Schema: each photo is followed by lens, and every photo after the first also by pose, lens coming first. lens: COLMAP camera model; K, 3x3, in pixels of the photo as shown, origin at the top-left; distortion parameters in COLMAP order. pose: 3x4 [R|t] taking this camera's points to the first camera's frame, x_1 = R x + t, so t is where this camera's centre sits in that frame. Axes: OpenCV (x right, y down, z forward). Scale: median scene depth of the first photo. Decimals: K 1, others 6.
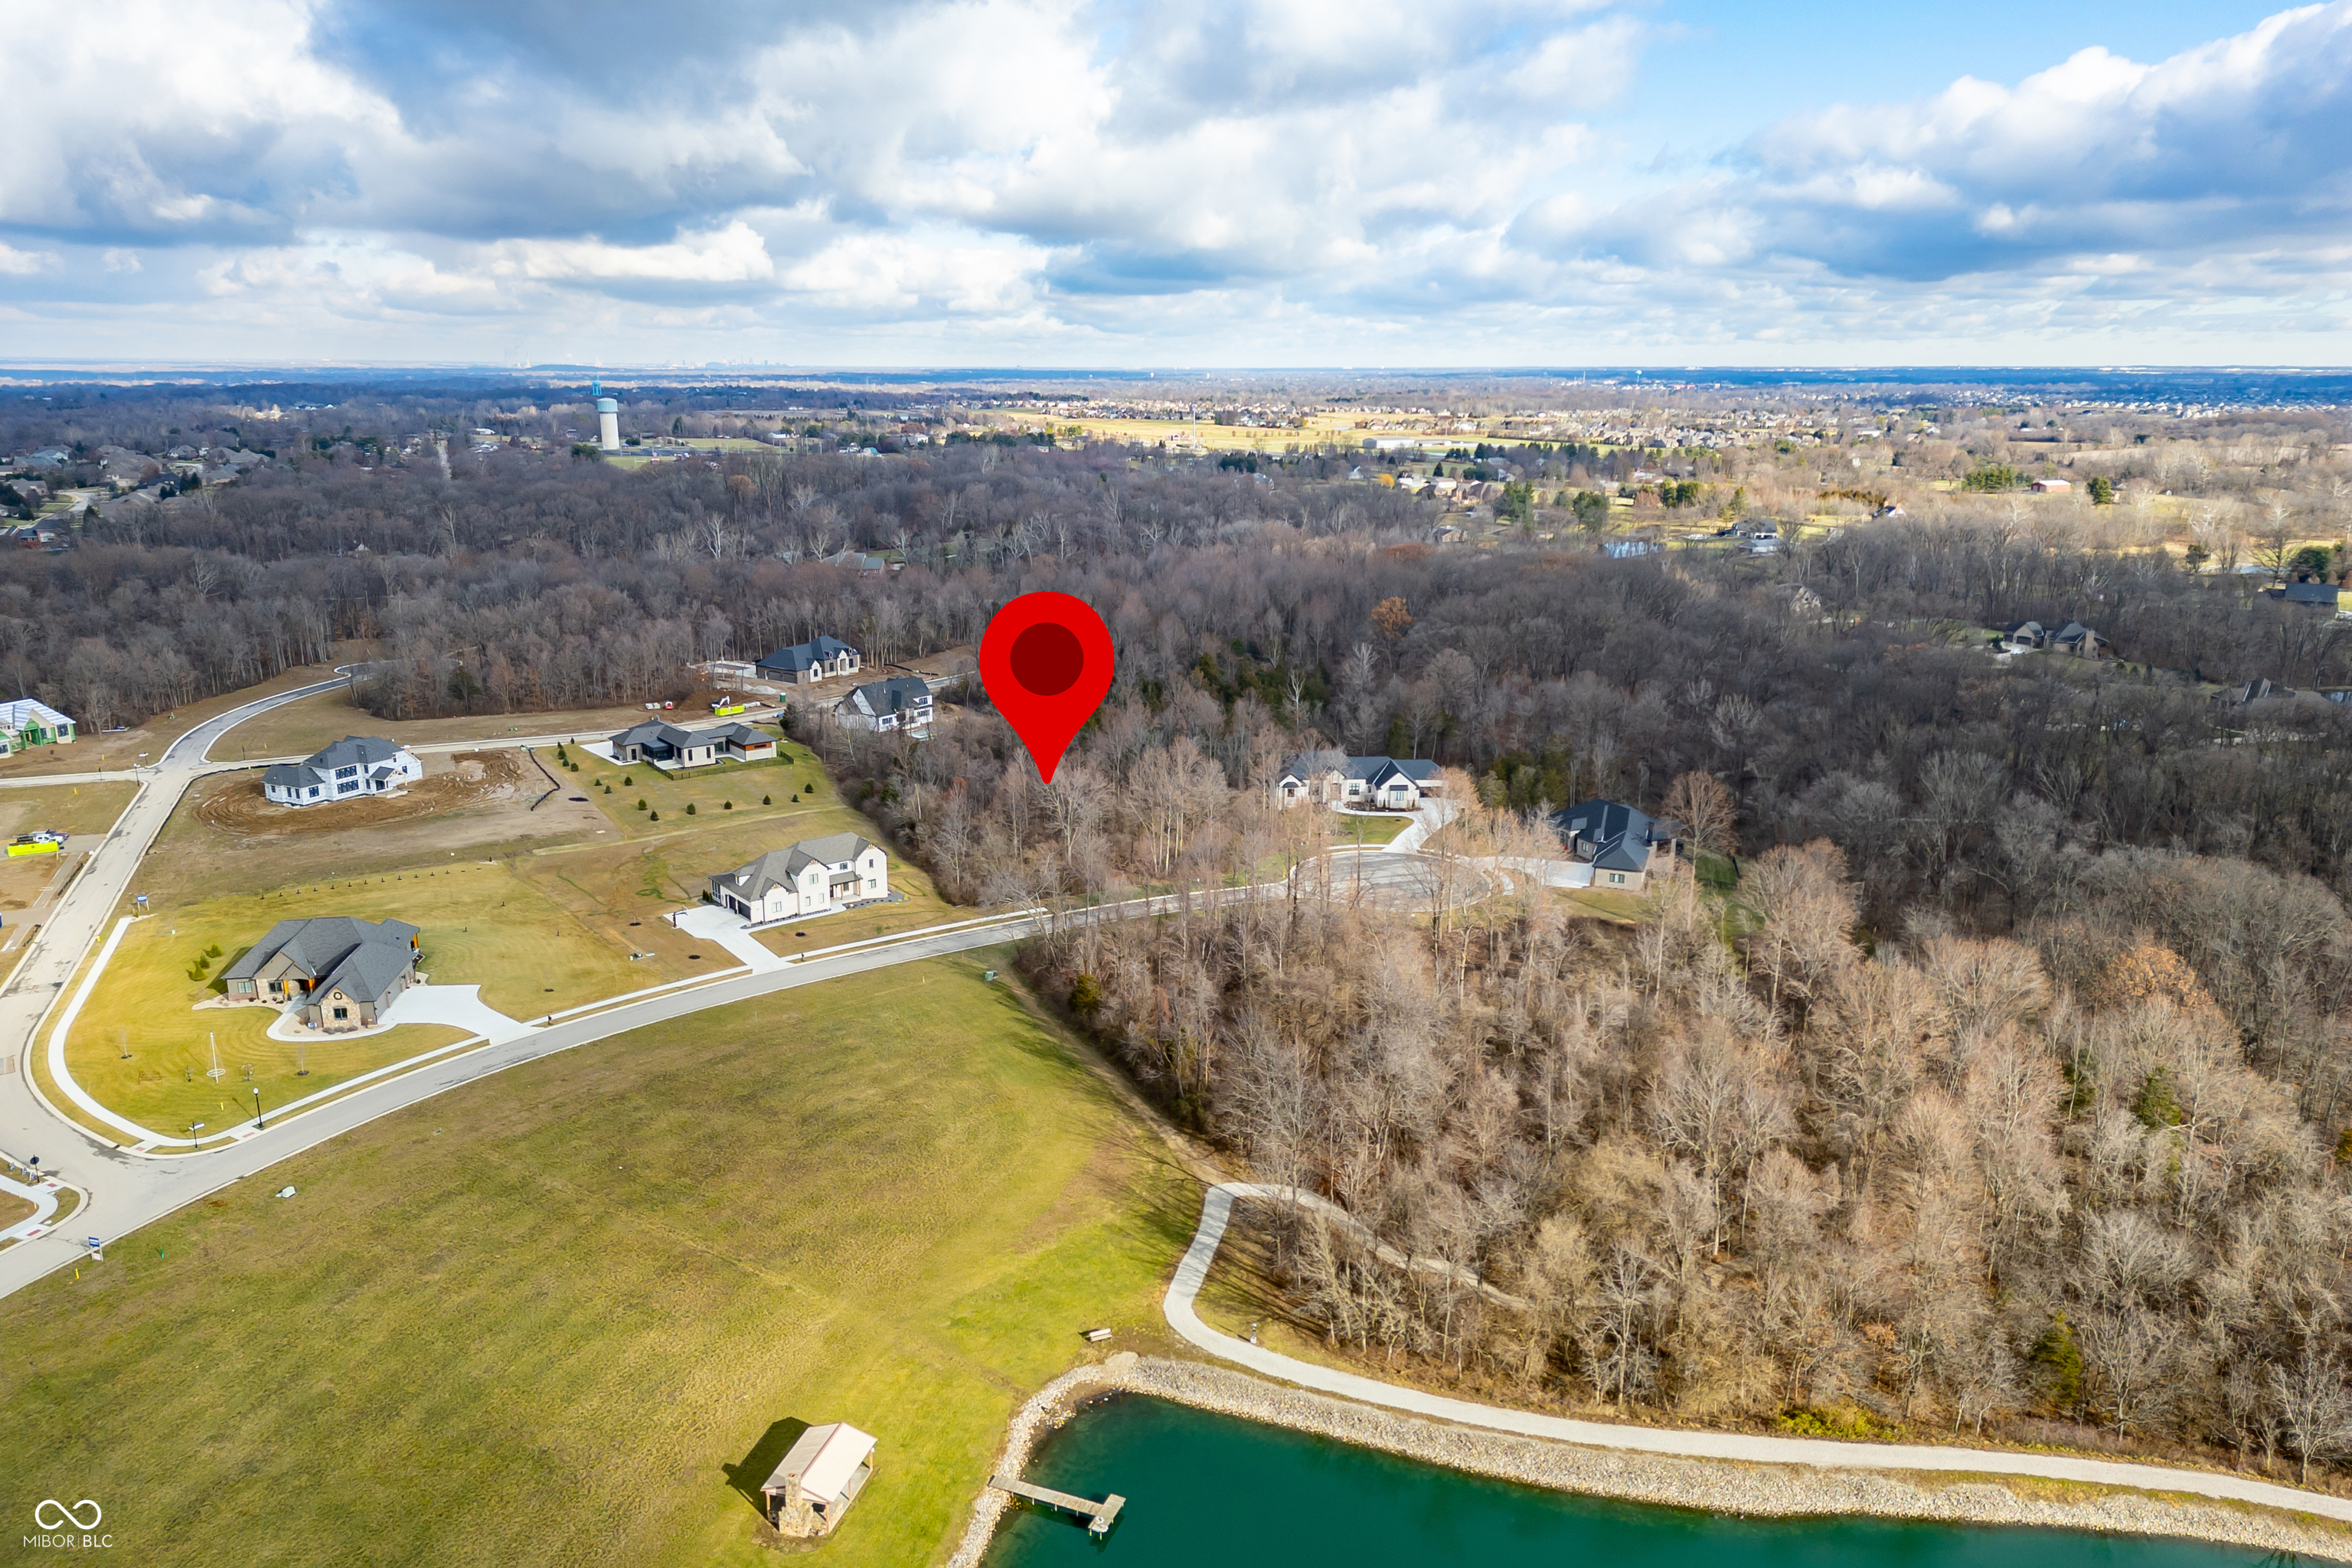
lens RADIAL K [[1612.9, 0, 1172.9], [0, 1612.9, 804.7], [0, 0, 1]] dist [0.080682, -0.071657]
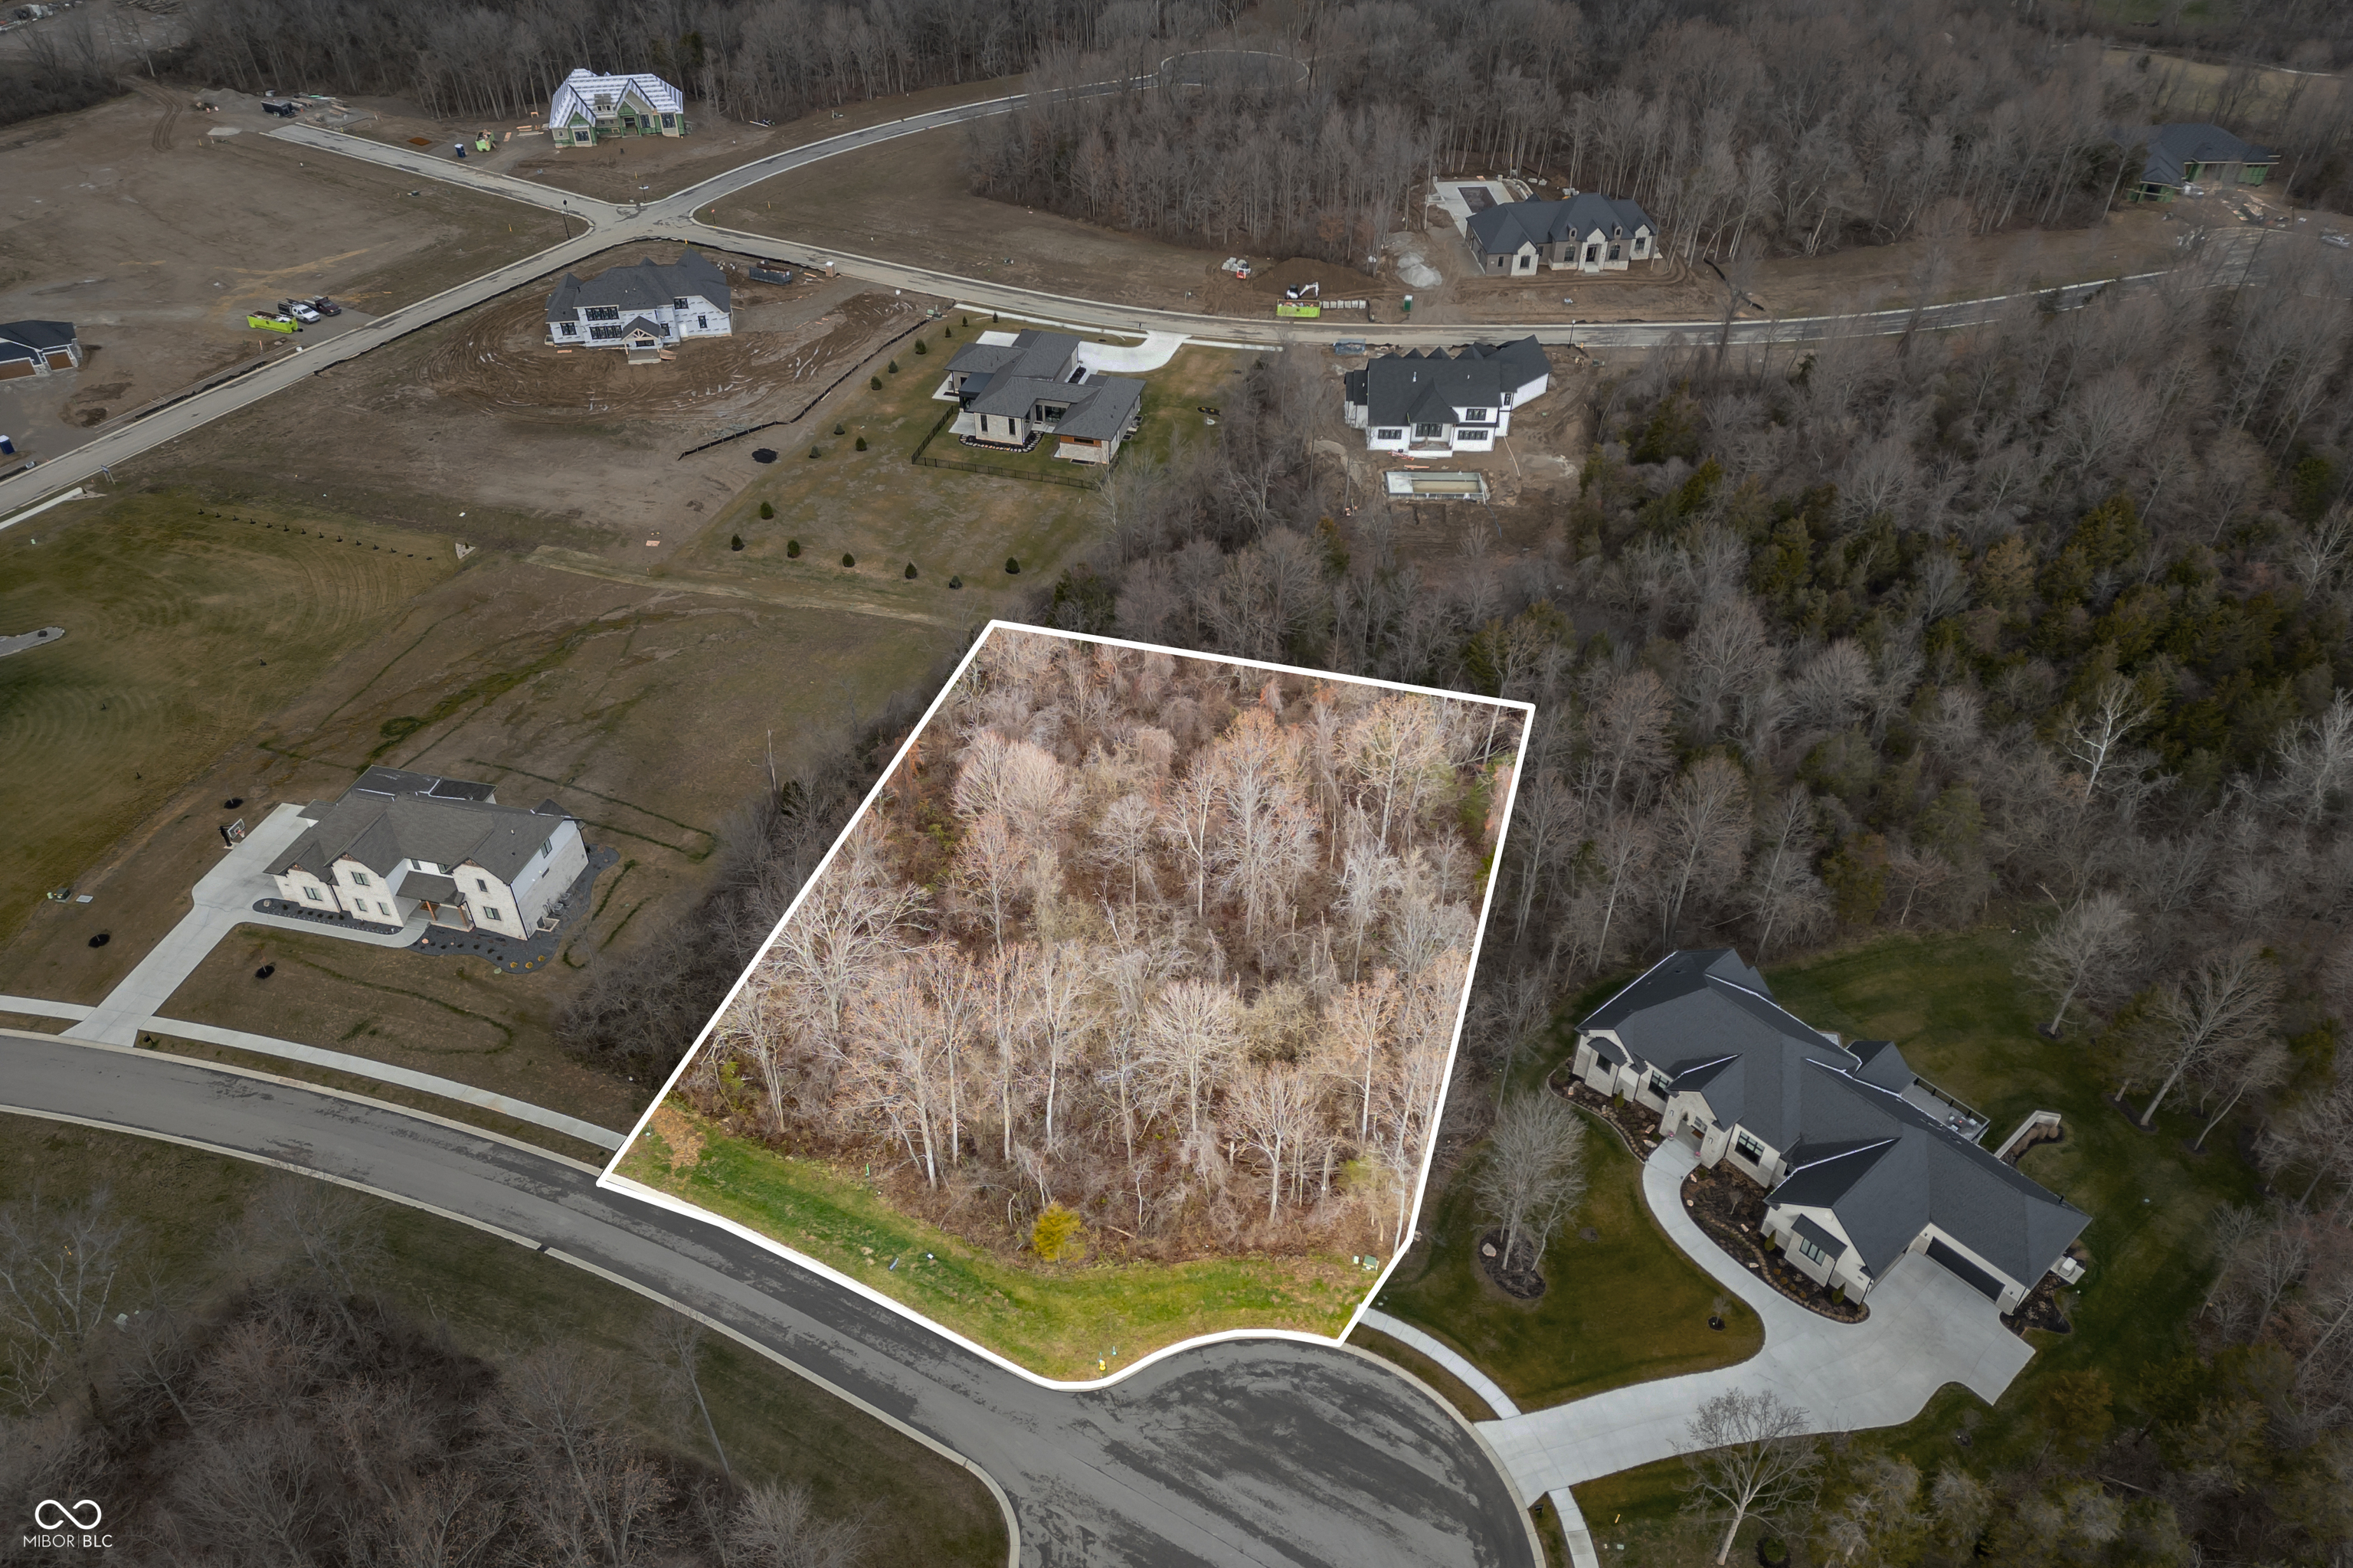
lens RADIAL K [[1613.7, 0, 1173.4], [0, 1613.7, 804.8], [0, 0, 1]] dist [0.080682, -0.071657]
pose [[0.620909, 0.498648, -0.604833, 0.278367], [-0.206755, 0.848441, 0.487237, -0.303599], [0.756124, -0.177477, 0.629903, 0.830161]]
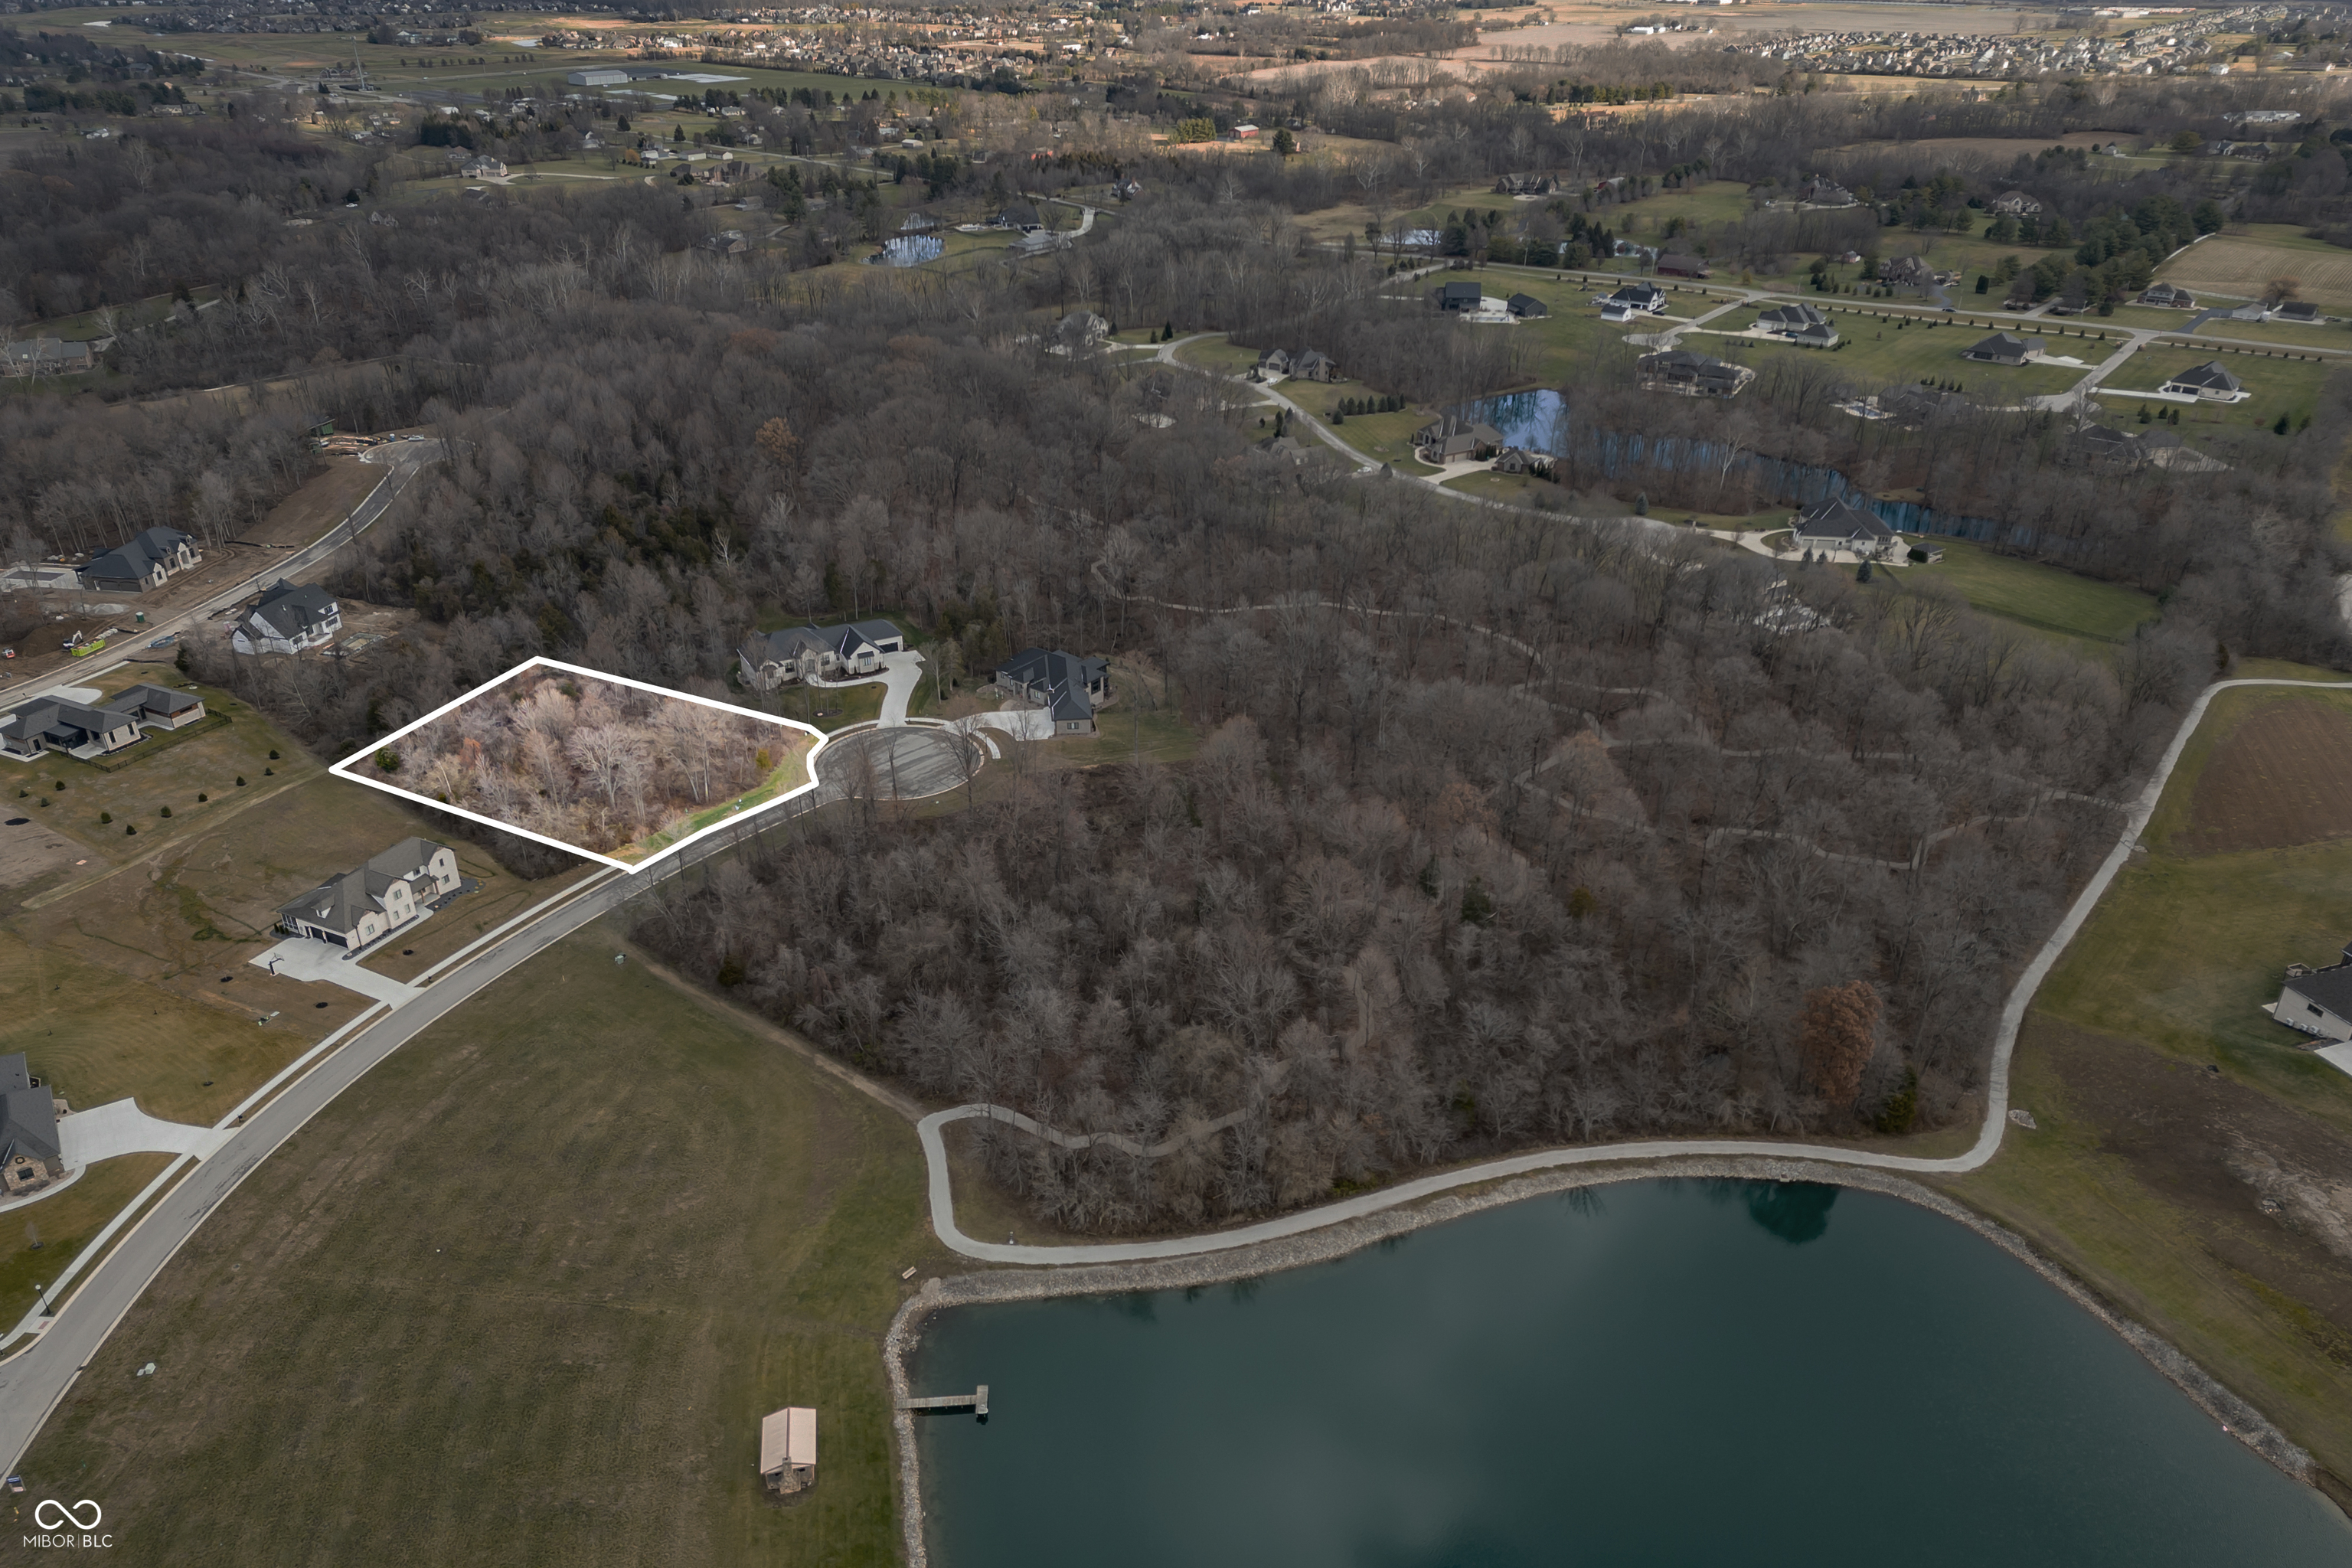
lens RADIAL K [[1619.6, 0, 1176.0], [0, 1619.6, 784.0], [0, 0, 1]] dist [0.078500, -0.083644]
pose [[0.894695, -0.209182, 0.394669, -0.168878], [0.115787, 0.961975, 0.247380, -0.224873], [-0.431409, -0.175632, 0.884895, -0.159201]]
